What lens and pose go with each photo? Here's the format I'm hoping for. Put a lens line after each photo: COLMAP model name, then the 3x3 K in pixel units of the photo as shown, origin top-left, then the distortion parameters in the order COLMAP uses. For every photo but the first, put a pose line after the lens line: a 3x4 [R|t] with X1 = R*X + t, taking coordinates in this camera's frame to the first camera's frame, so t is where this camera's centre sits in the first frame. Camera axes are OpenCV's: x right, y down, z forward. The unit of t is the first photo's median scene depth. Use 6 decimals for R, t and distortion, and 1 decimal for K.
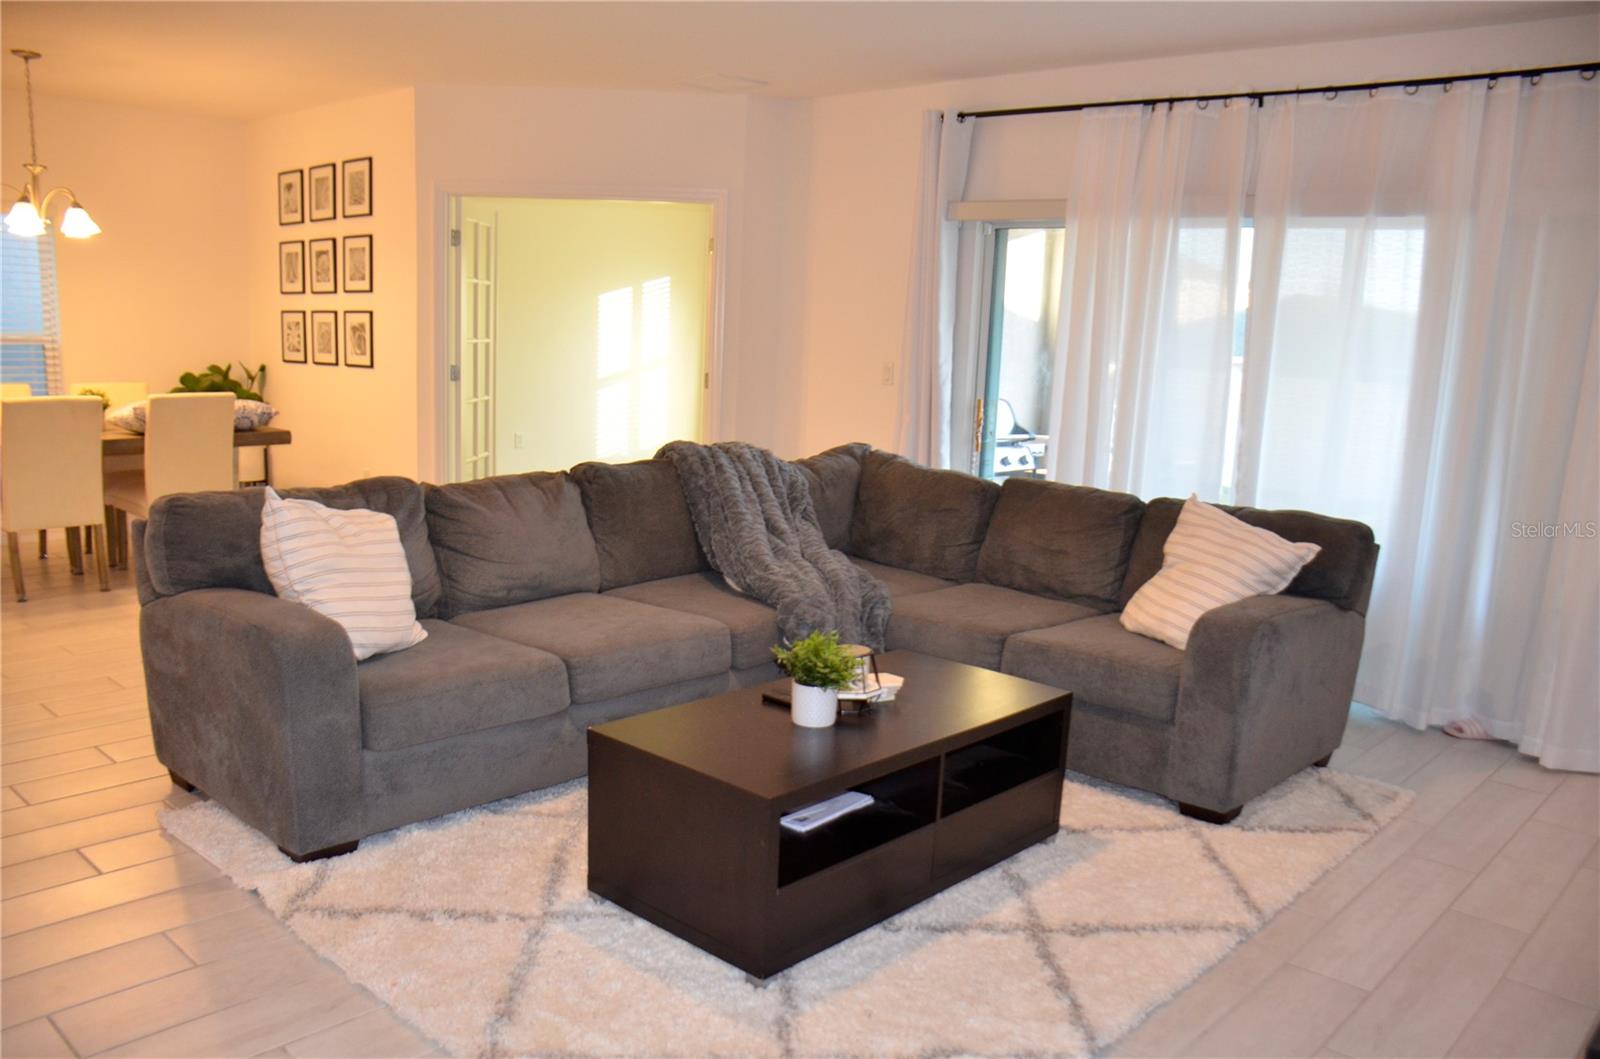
lens RADIAL K [[1266.7, 0, 804.9], [0, 1266.7, 579.0], [0, 0, 1]] dist [-0.137649, 0.106147]
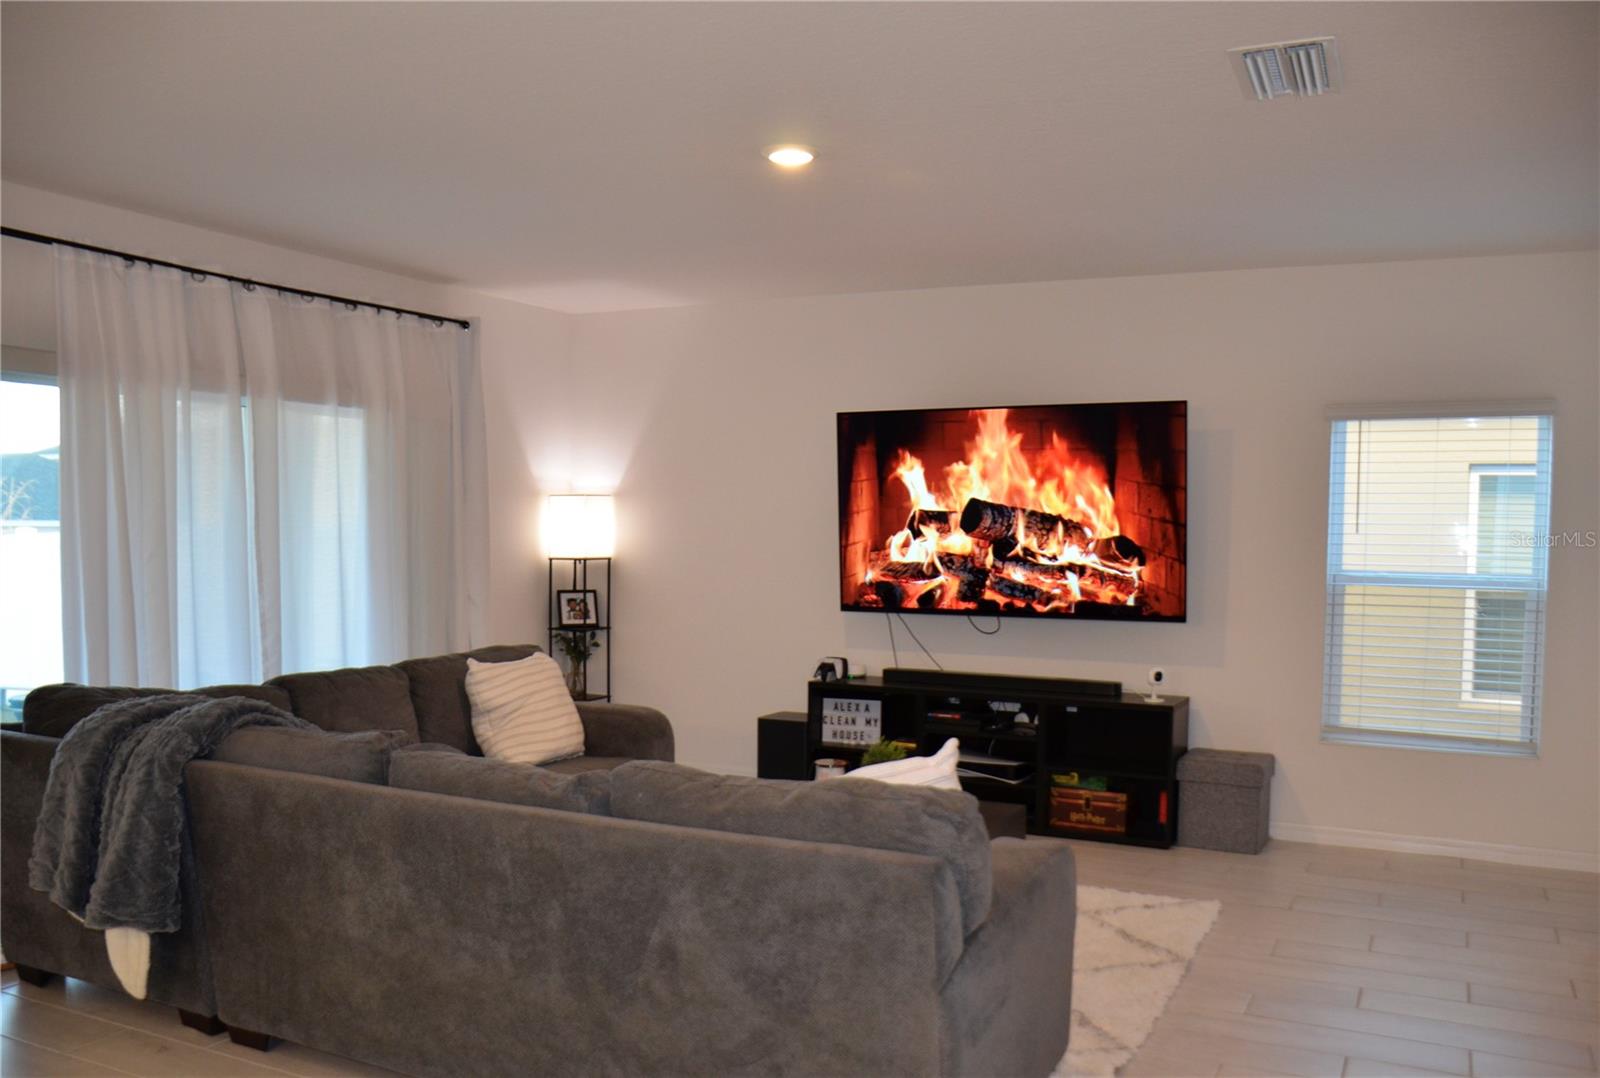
lens RADIAL K [[1284.4, 0, 798.0], [0, 1284.4, 590.8], [0, 0, 1]] dist [-0.109846, 0.003017]
pose [[-0.295351, -0.102473, 0.949877, -0.885707], [0.162217, 0.974416, 0.155559, -0.253142], [-0.941517, 0.200030, -0.271172, 1.000579]]
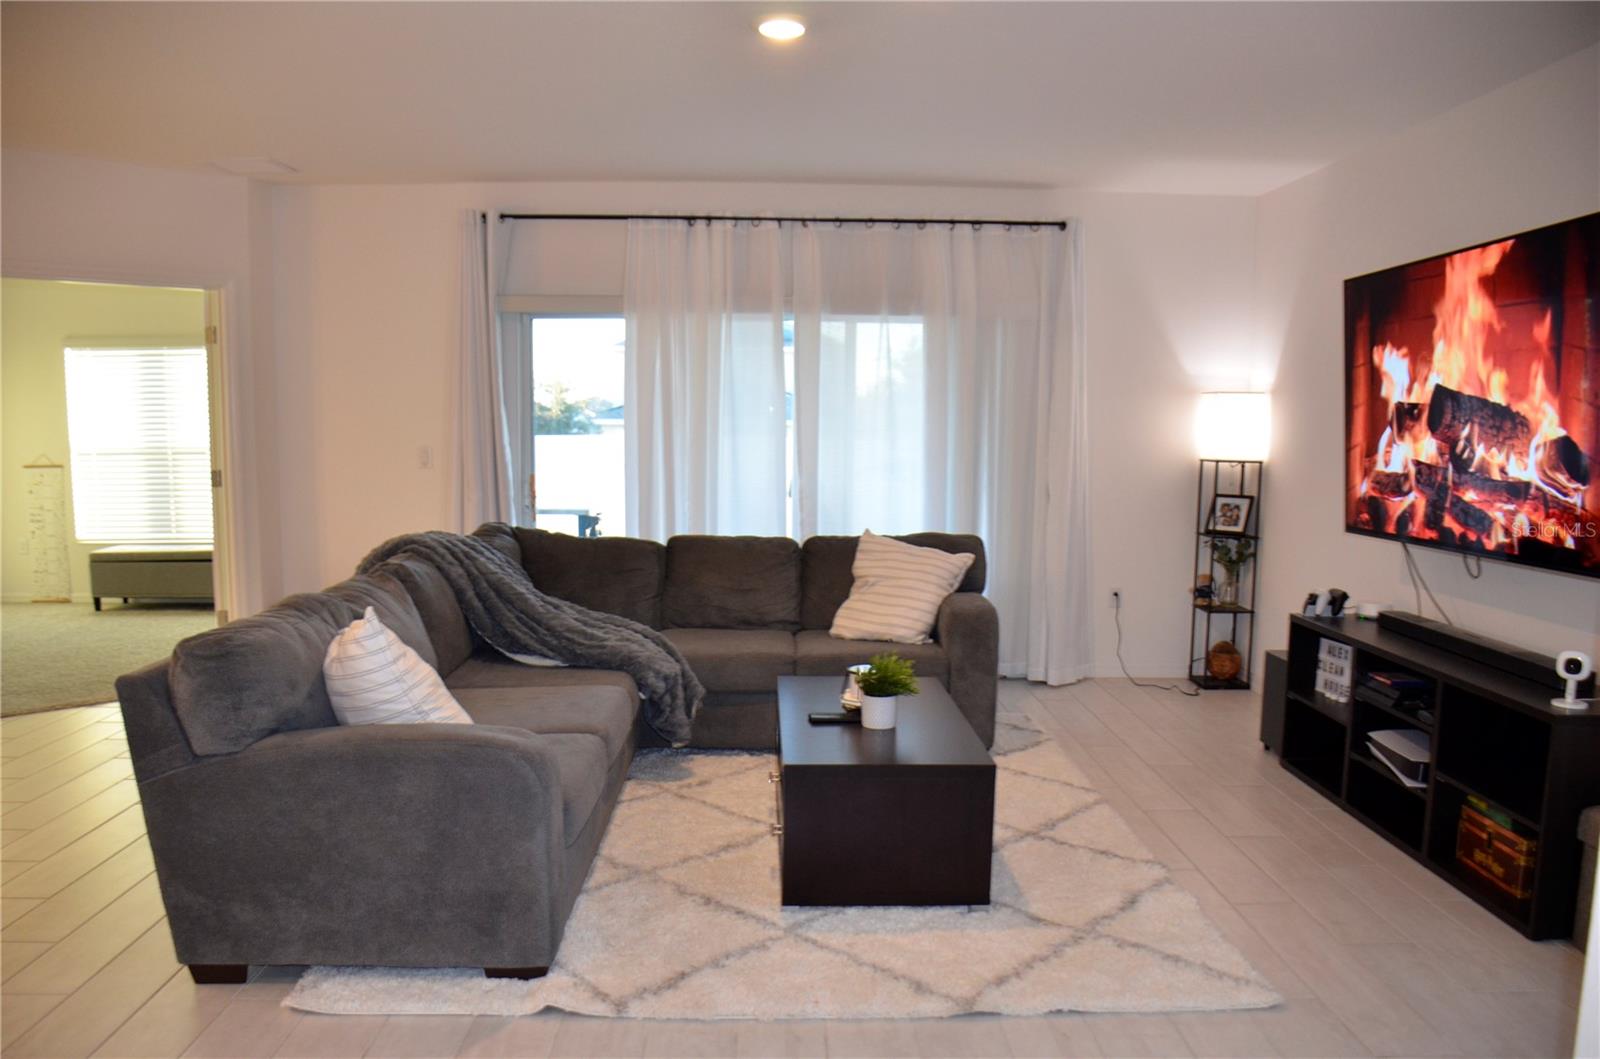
lens RADIAL K [[1266.7, 0, 804.9], [0, 1266.7, 579.0], [0, 0, 1]] dist [-0.137649, 0.106147]
pose [[0.718028, -0.127267, 0.684280, -0.632178], [0.158195, 0.987251, 0.017619, -0.047936], [-0.677798, 0.095599, 0.729006, 0.071887]]
